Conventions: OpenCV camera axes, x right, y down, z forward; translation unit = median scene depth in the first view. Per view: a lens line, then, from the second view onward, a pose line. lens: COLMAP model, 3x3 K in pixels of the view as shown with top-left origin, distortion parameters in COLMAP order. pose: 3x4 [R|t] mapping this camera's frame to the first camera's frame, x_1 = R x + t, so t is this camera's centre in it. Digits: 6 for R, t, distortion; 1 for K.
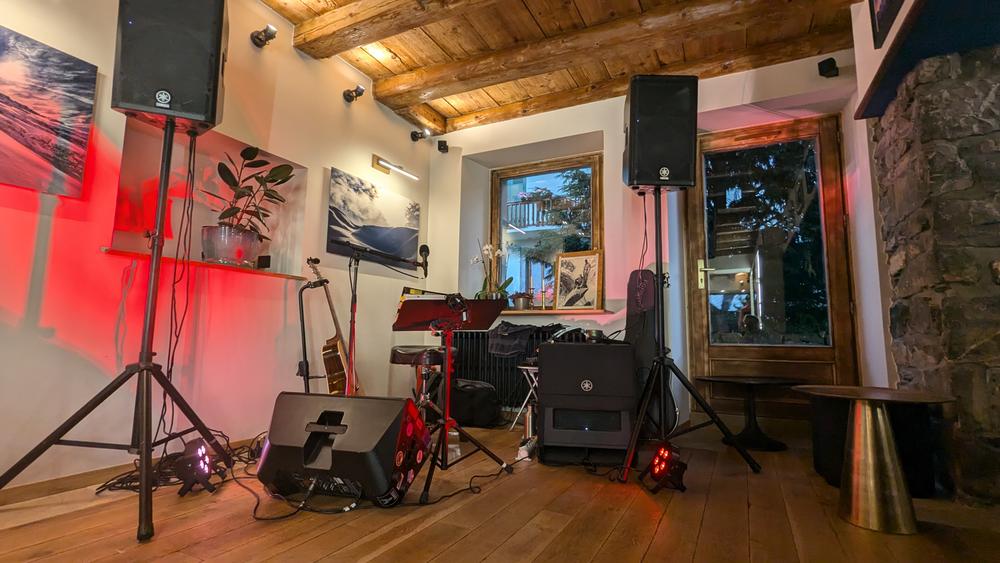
lens RADIAL K [[472.1, 0, 499.6], [0, 472.1, 282.3], [0, 0, 1]] dist [-0.002789, 0.003088]
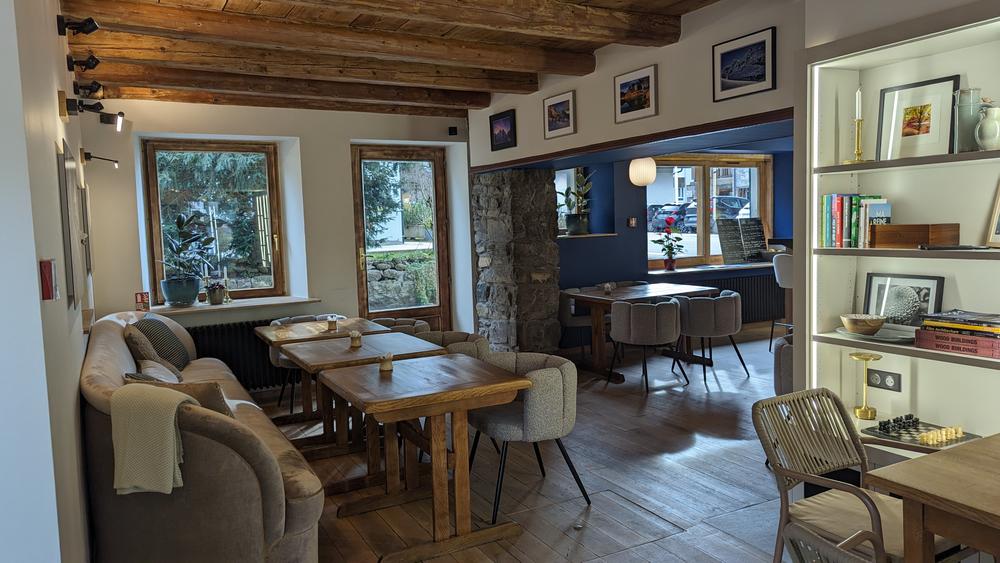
lens RADIAL K [[715.5, 0, 505.5], [0, 715.5, 276.5], [0, 0, 1]] dist [0.050154, -0.015270]
pose [[0.567141, -0.094843, 0.818142, -1.312042], [-0.056368, 0.986549, 0.153441, -0.401866], [-0.821689, -0.133140, 0.554166, -0.561205]]
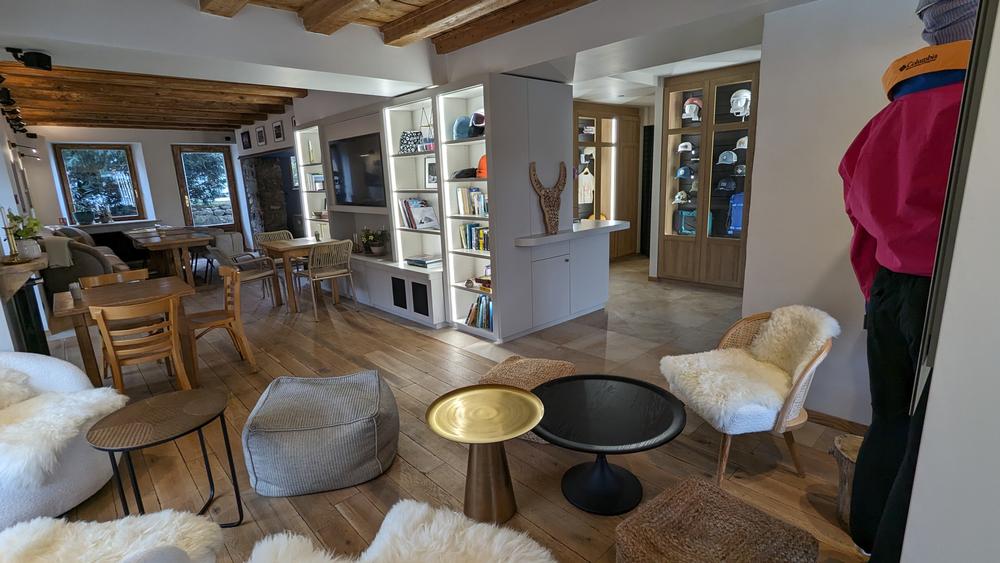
lens RADIAL K [[472.1, 0, 500.0], [0, 472.1, 279.1], [0, 0, 1]] dist [-0.002789, 0.003088]
pose [[0.342482, -0.227887, 0.911468, -2.072256], [-0.065187, 0.962036, 0.265024, -0.574265], [-0.937260, -0.150182, 0.314625, -2.161199]]
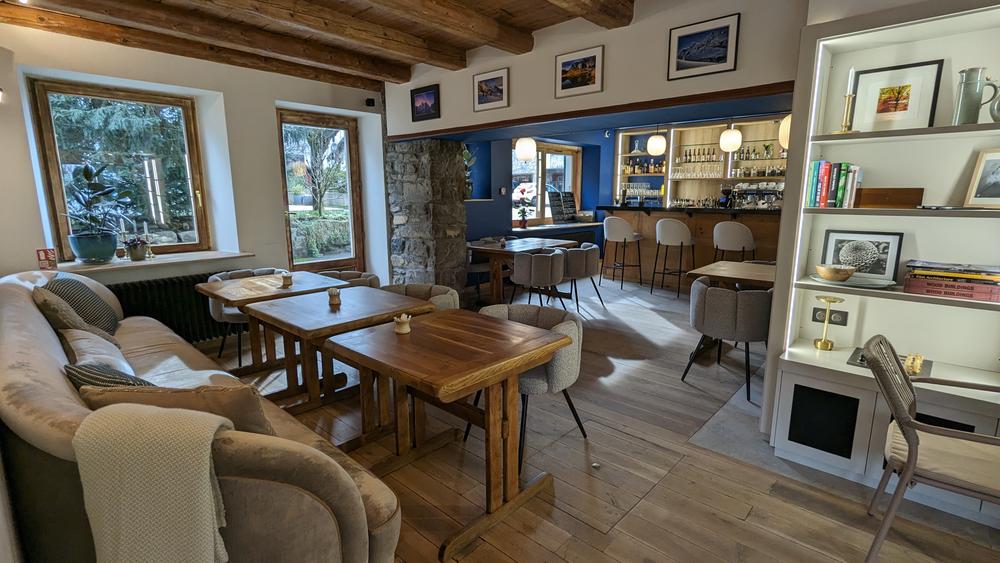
lens RADIAL K [[472.1, 0, 501.9], [0, 472.1, 280.0], [0, 0, 1]] dist [-0.002789, 0.003088]
pose [[0.266013, -0.188483, 0.945363, -1.058795], [-0.106061, 0.969021, 0.223045, -0.296096], [-0.958117, -0.159599, 0.237782, 0.024226]]
